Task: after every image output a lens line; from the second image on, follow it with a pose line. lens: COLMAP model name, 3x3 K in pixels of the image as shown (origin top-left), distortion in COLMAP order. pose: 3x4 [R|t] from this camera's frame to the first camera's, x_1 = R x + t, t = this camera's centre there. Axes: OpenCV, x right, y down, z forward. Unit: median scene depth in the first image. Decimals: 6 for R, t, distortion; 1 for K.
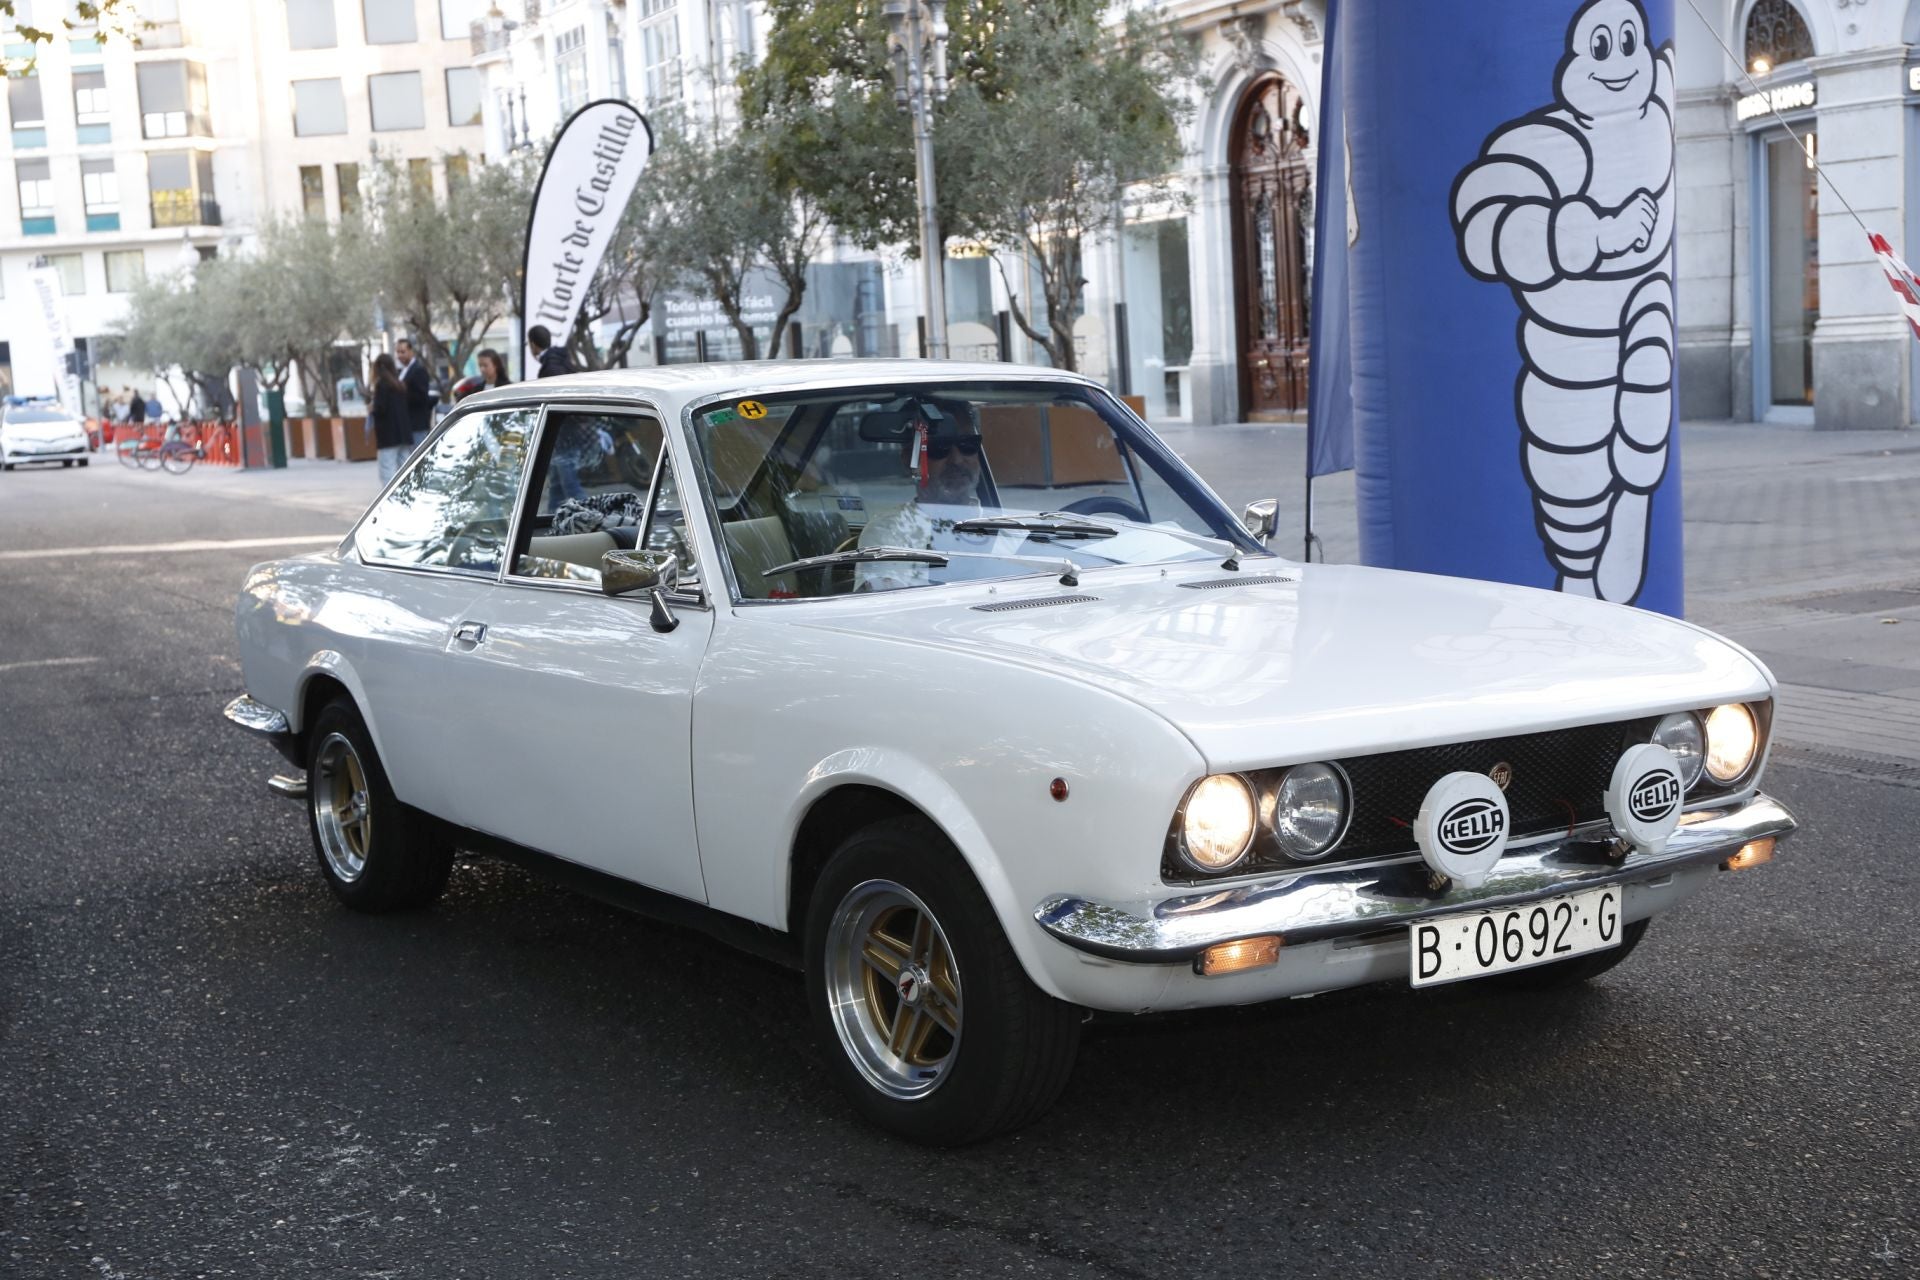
lens RADIAL K [[2491.3, 0, 962.0], [0, 2491.3, 640.5], [0, 0, 1]] dist [0.021028, 0.141289]
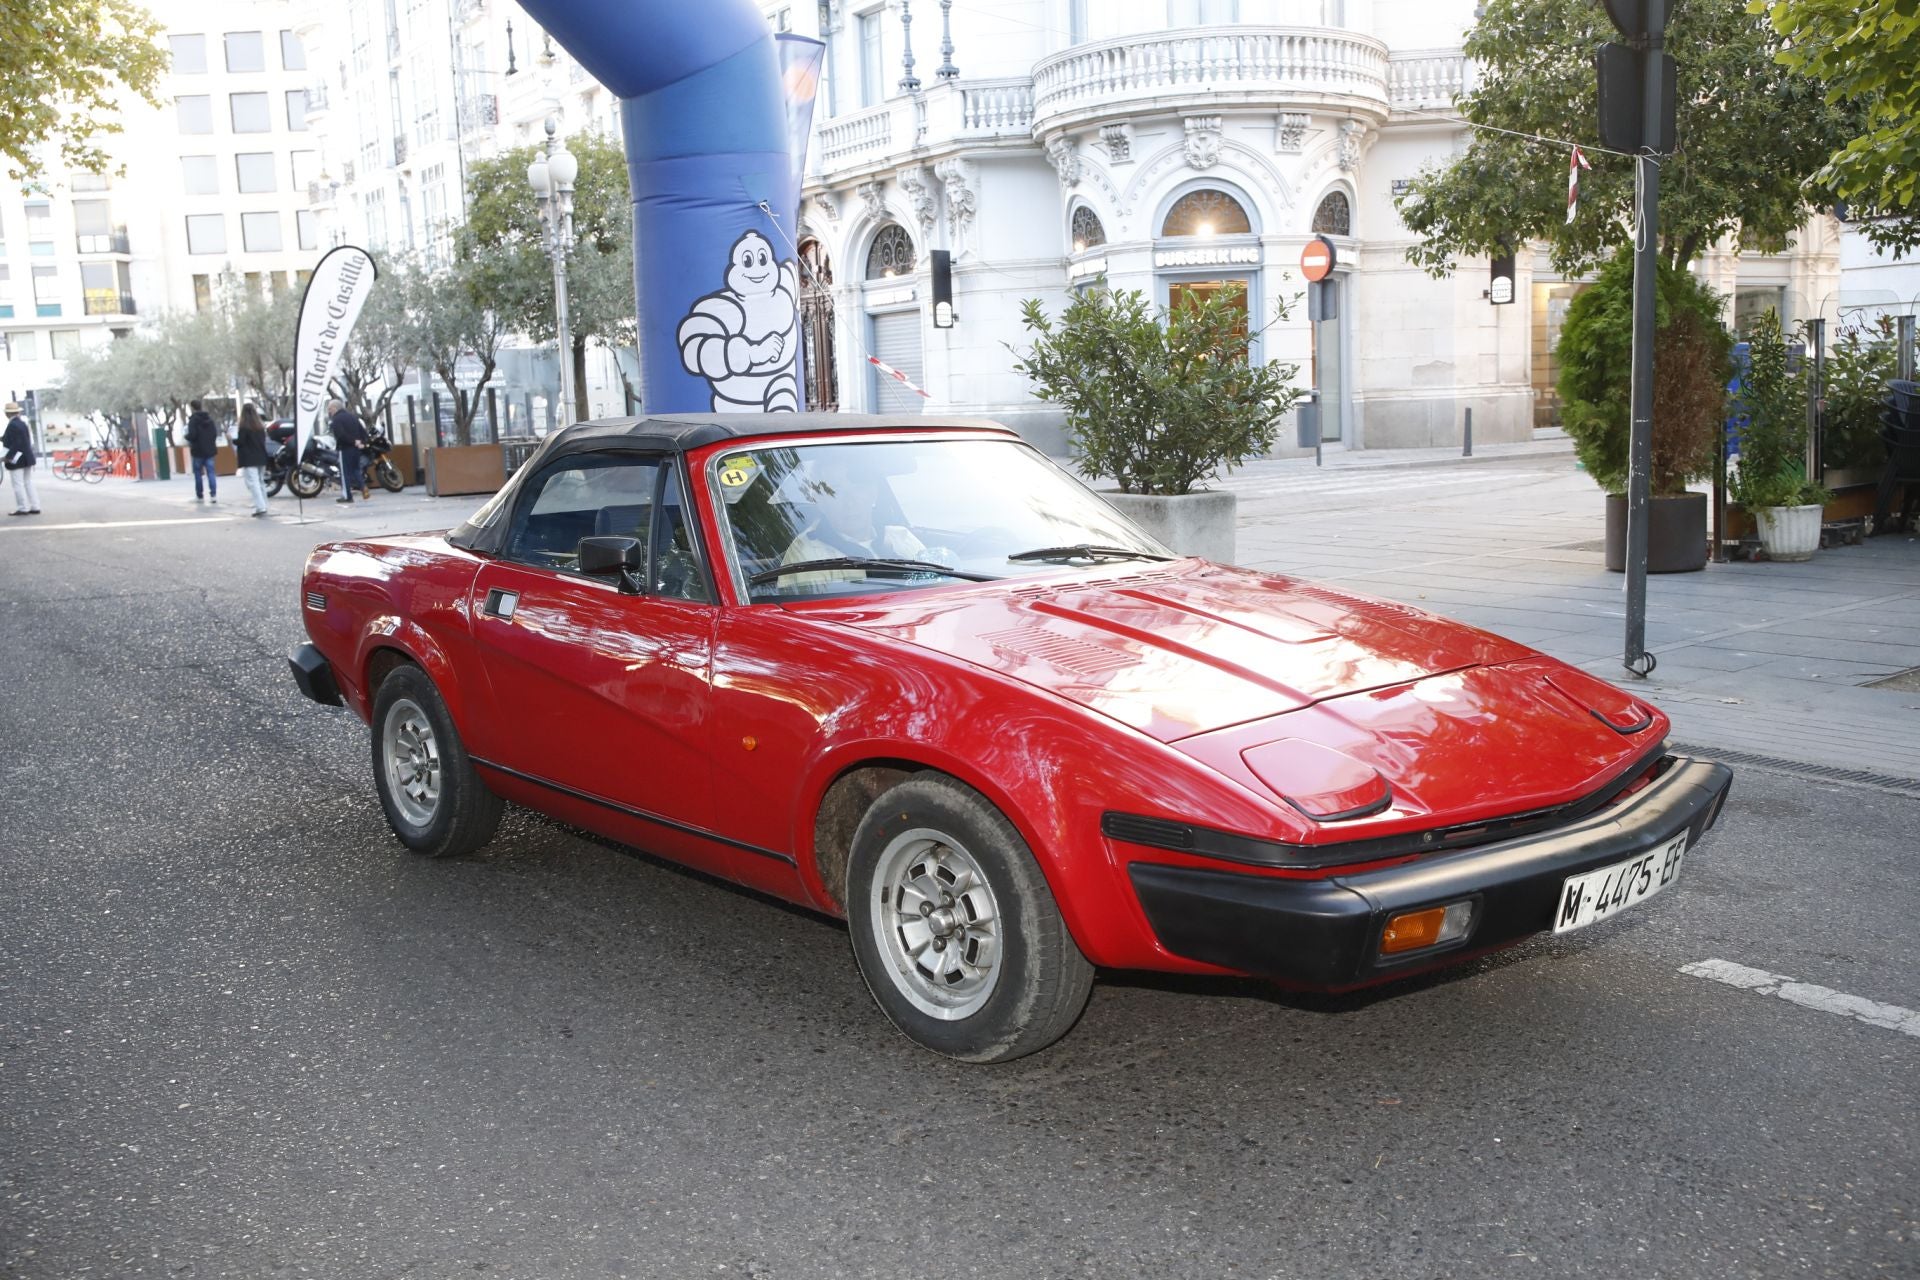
lens RADIAL K [[1668.2, 0, 967.2], [0, 1668.2, 638.1], [0, 0, 1]] dist [-0.074328, 0.114124]
pose [[0.985472, -0.005596, 0.169747, 0.051997], [0.002076, 0.999779, 0.020906, 0.009822], [-0.169826, -0.020250, 0.985266, -0.090514]]
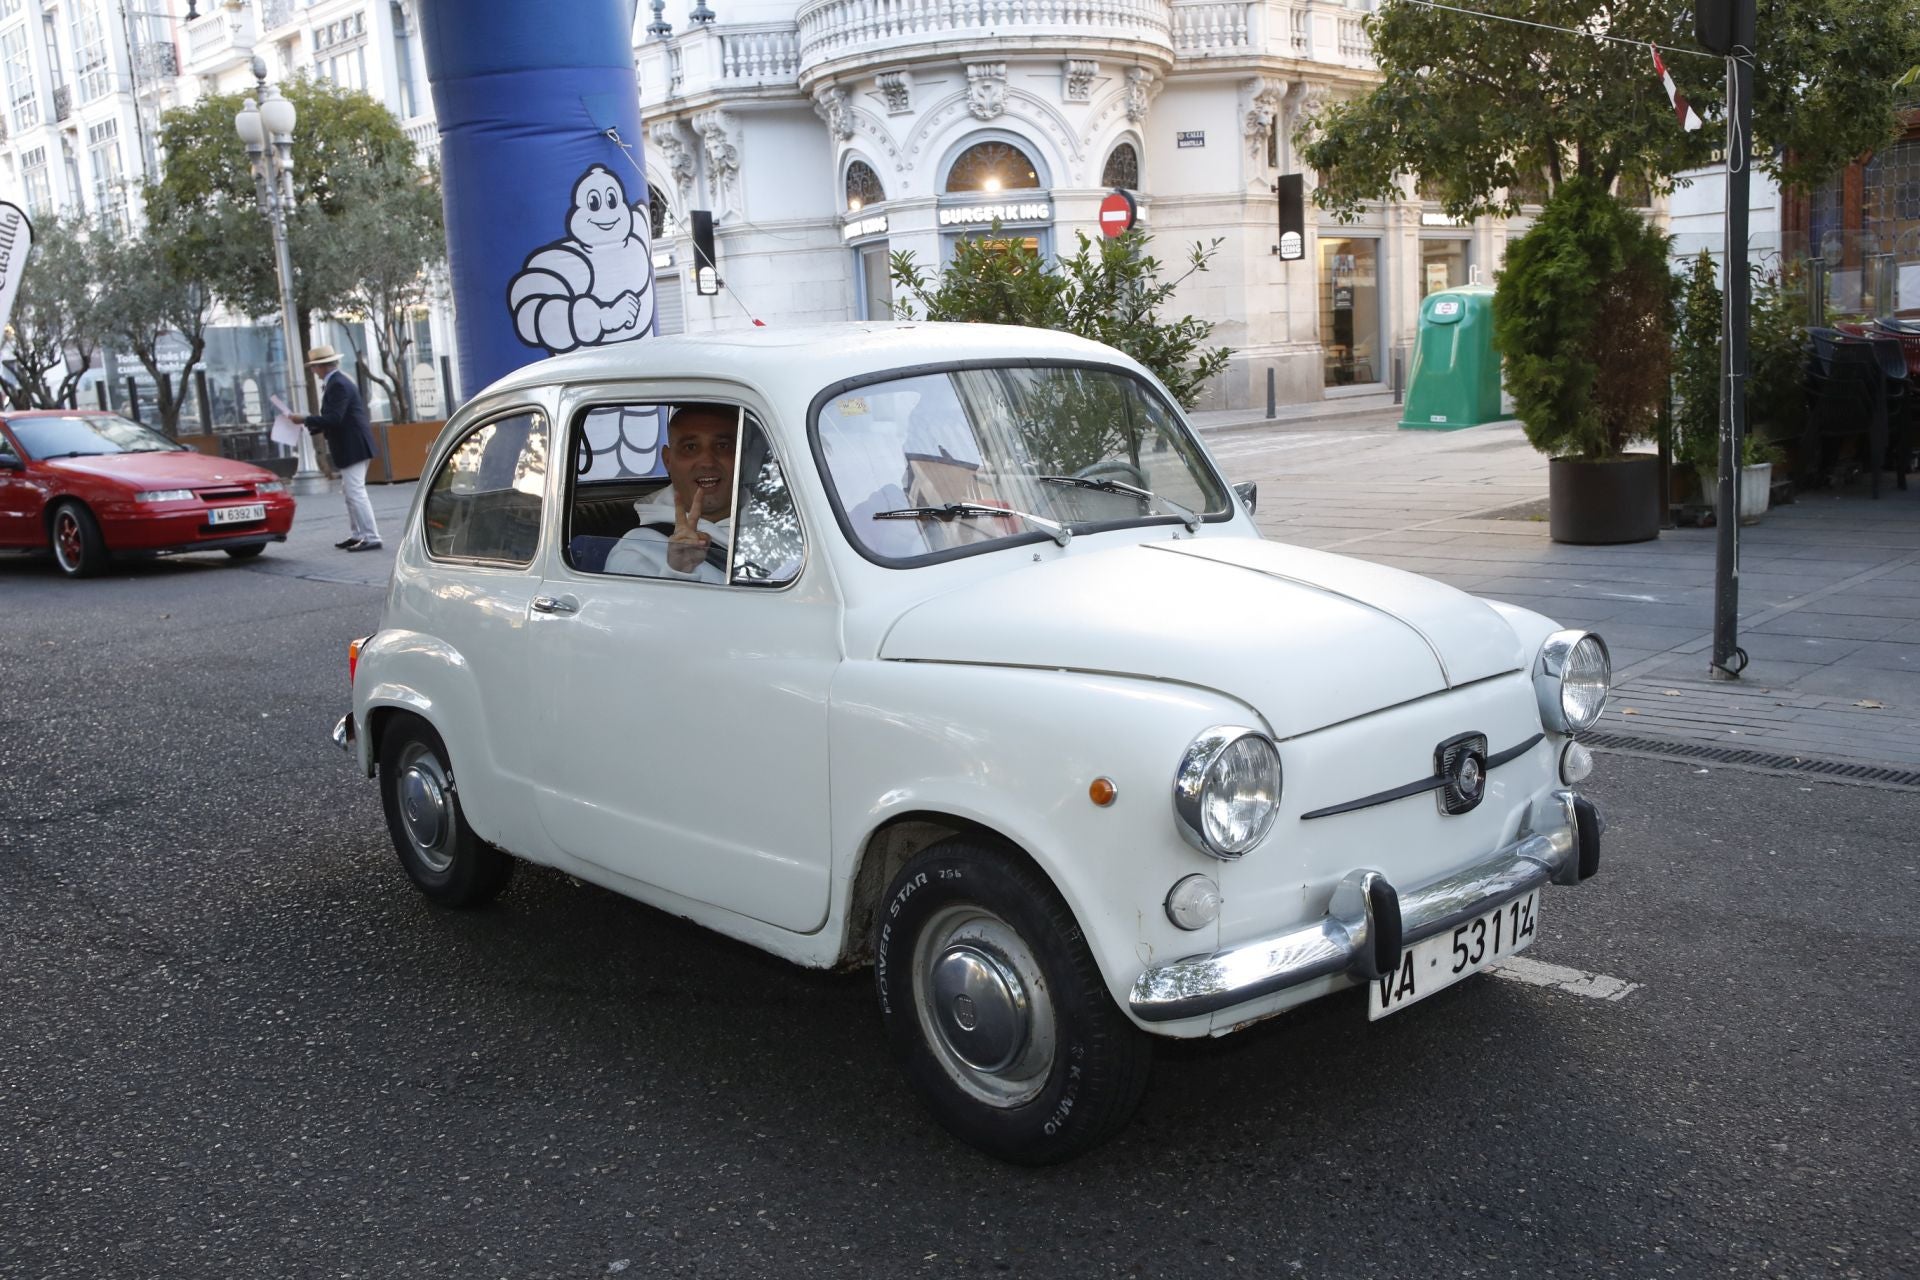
lens RADIAL K [[1697.9, 0, 964.2], [0, 1697.9, 637.9], [0, 0, 1]] dist [-0.067737, 0.111553]
pose [[0.946551, -0.052488, 0.318256, 0.030951], [0.042238, 0.998345, 0.039027, 0.003013], [-0.319778, -0.023499, 0.947201, -0.030736]]
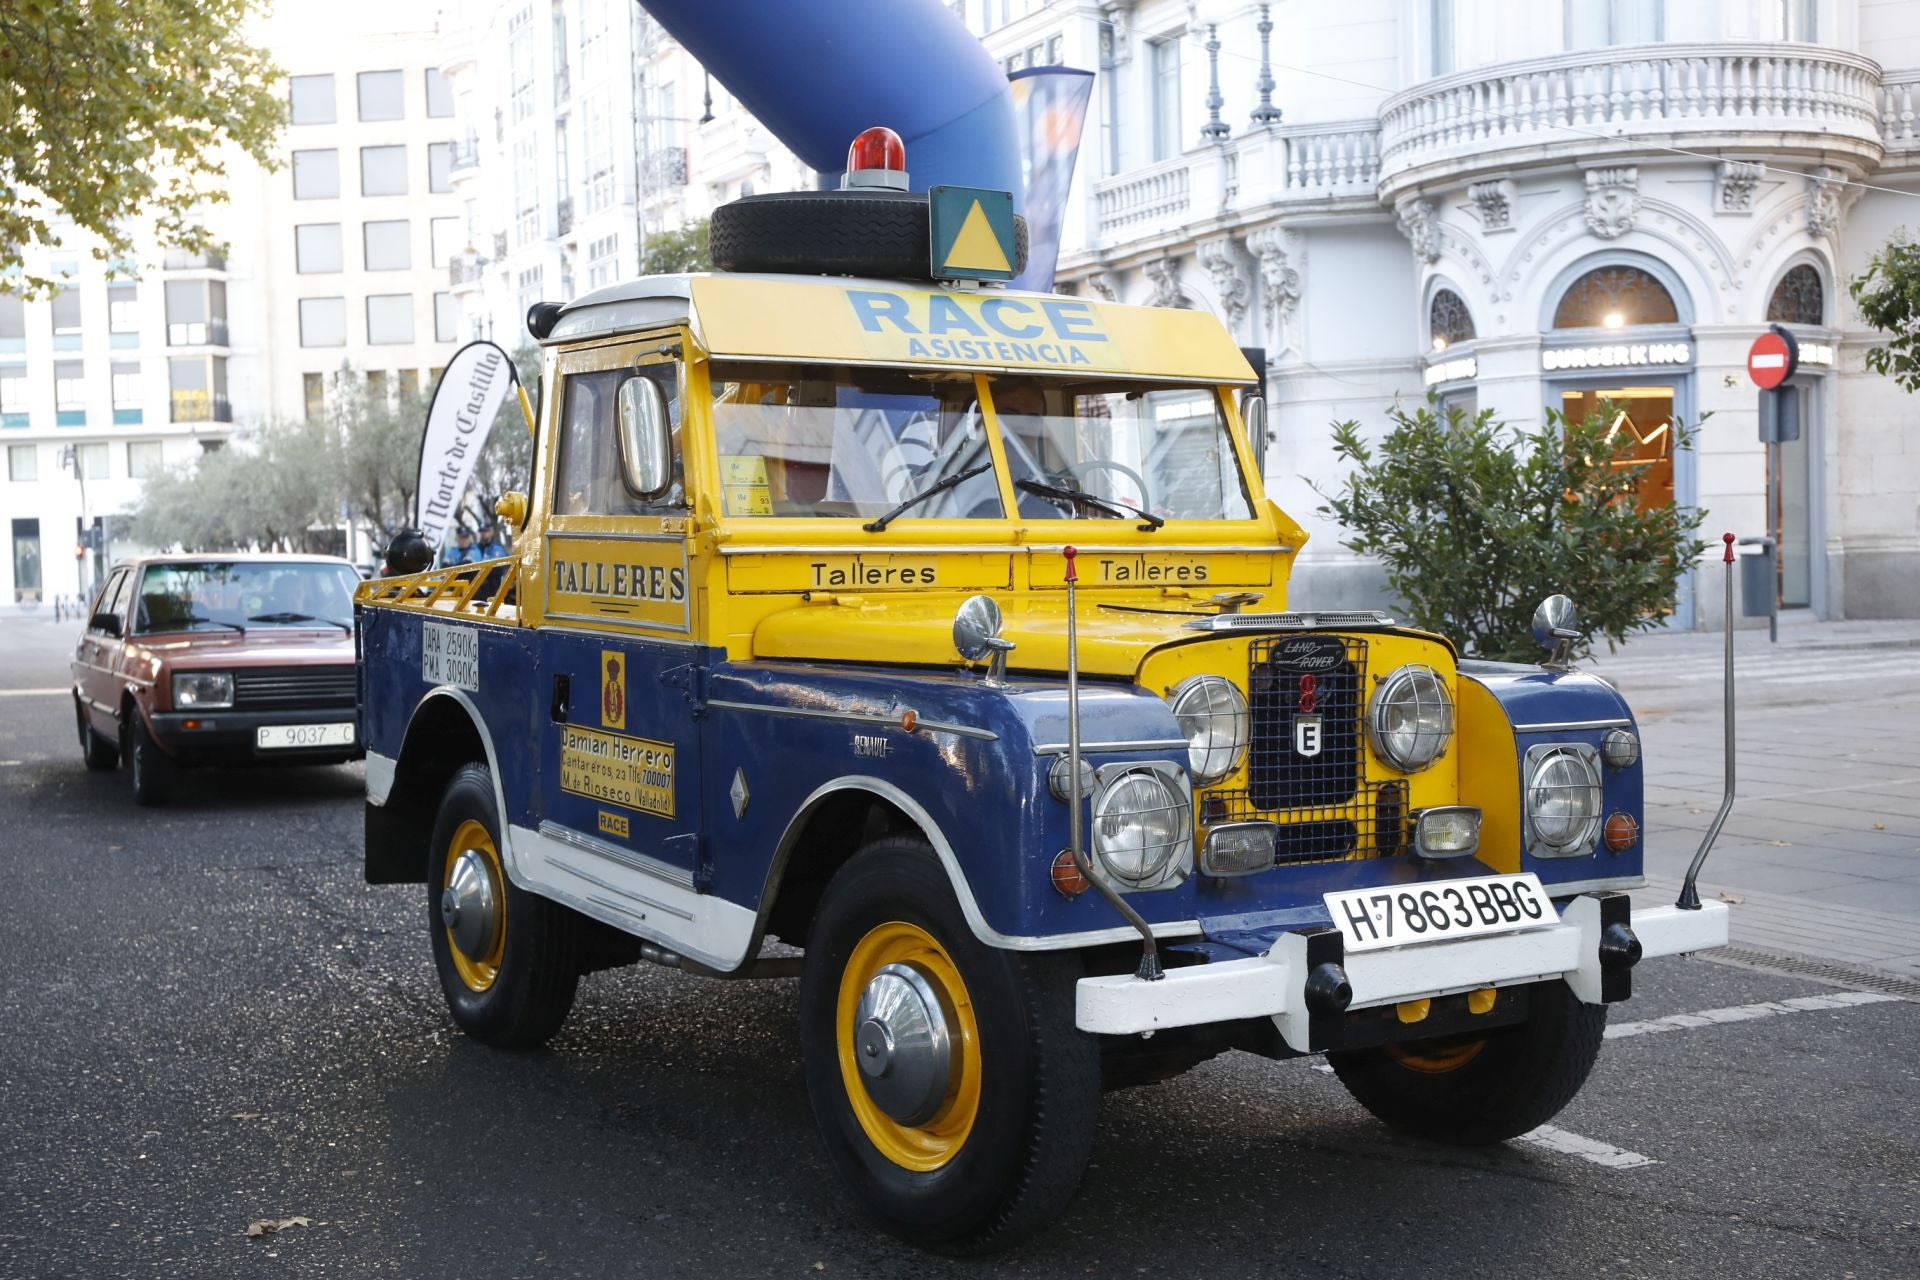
lens RADIAL K [[2261.9, 0, 964.0], [0, 2261.9, 642.0], [0, 0, 1]] dist [-0.008889, 0.151117]
pose [[0.999346, 0.027903, 0.022988, 0.057813], [-0.026112, 0.996855, -0.074824, 0.010064], [-0.025003, 0.074175, 0.996932, -0.107237]]
